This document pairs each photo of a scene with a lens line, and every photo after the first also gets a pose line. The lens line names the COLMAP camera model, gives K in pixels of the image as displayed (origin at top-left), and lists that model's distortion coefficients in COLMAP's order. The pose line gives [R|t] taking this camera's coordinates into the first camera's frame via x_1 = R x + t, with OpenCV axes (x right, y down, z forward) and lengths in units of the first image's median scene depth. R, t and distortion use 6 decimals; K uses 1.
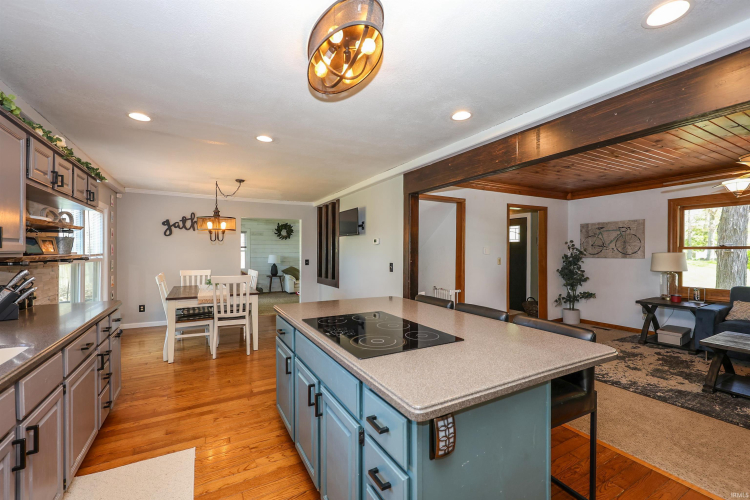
lens RADIAL K [[308.3, 0, 358.6], [0, 308.3, 252.1], [0, 0, 1]] dist [0.001044, -0.000814]
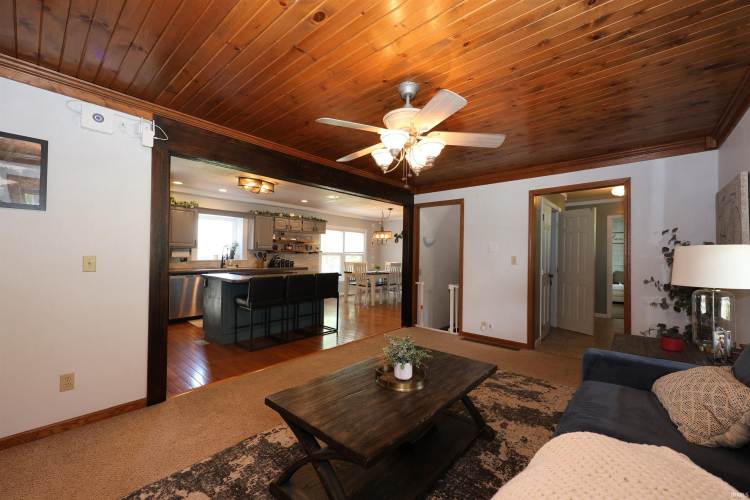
lens RADIAL K [[308.3, 0, 380.9], [0, 308.3, 252.0], [0, 0, 1]] dist [0.001044, -0.000814]
pose [[0.353572, -0.003257, -0.935402, 0.971297], [-0.014541, 0.999854, -0.008978, 0.016222], [0.935294, 0.016776, 0.353473, 0.307186]]
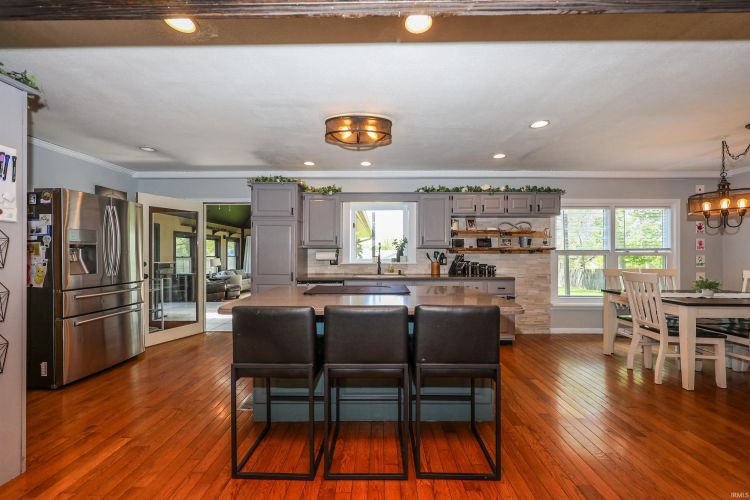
lens RADIAL K [[308.3, 0, 379.2], [0, 308.3, 246.6], [0, 0, 1]] dist [0.001044, -0.000814]
pose [[-0.512364, -0.024479, -0.858419, 0.419923], [-0.001917, 0.999624, -0.027362, 0.022253], [0.858766, -0.012373, -0.512218, 0.570576]]
